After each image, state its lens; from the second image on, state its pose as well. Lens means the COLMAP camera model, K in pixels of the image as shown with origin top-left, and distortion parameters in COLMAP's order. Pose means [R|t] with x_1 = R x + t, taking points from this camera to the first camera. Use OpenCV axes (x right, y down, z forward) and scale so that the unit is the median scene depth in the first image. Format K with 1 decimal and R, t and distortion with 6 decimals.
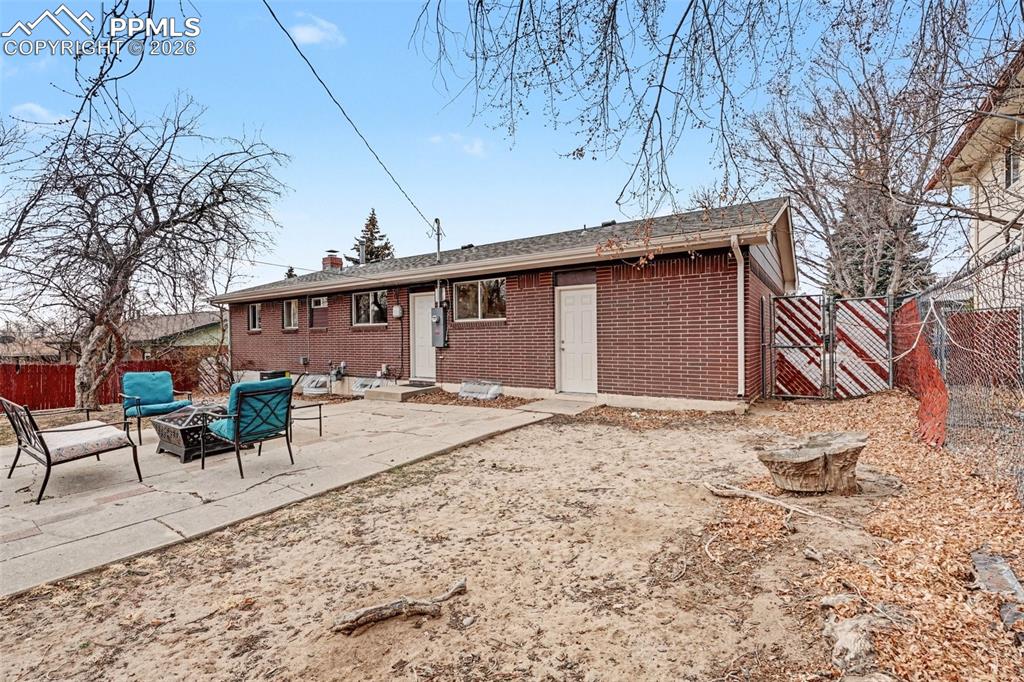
lens RADIAL K [[459.2, 0, 509.6], [0, 459.2, 342.7], [0, 0, 1]] dist [-0.003000, -0.000209]
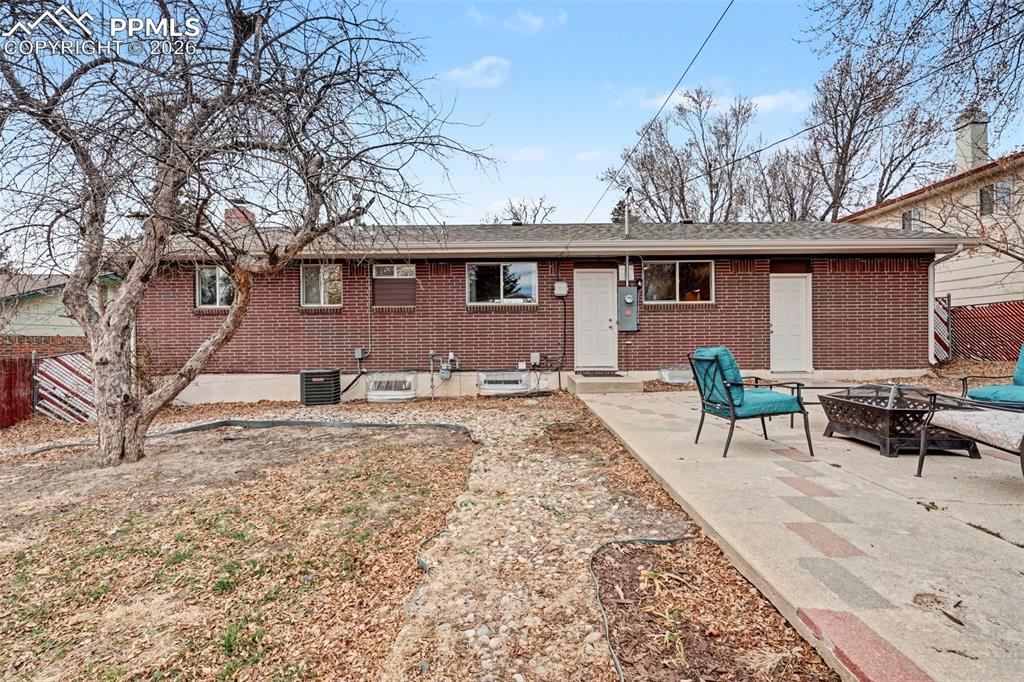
lens RADIAL K [[459.2, 0, 511.9], [0, 459.2, 337.1], [0, 0, 1]] dist [-0.003000, -0.000209]
pose [[0.826372, -0.006480, 0.563088, -0.852556], [0.004634, 0.999978, 0.004707, 0.016082], [-0.563106, -0.001280, 0.826384, 0.390596]]
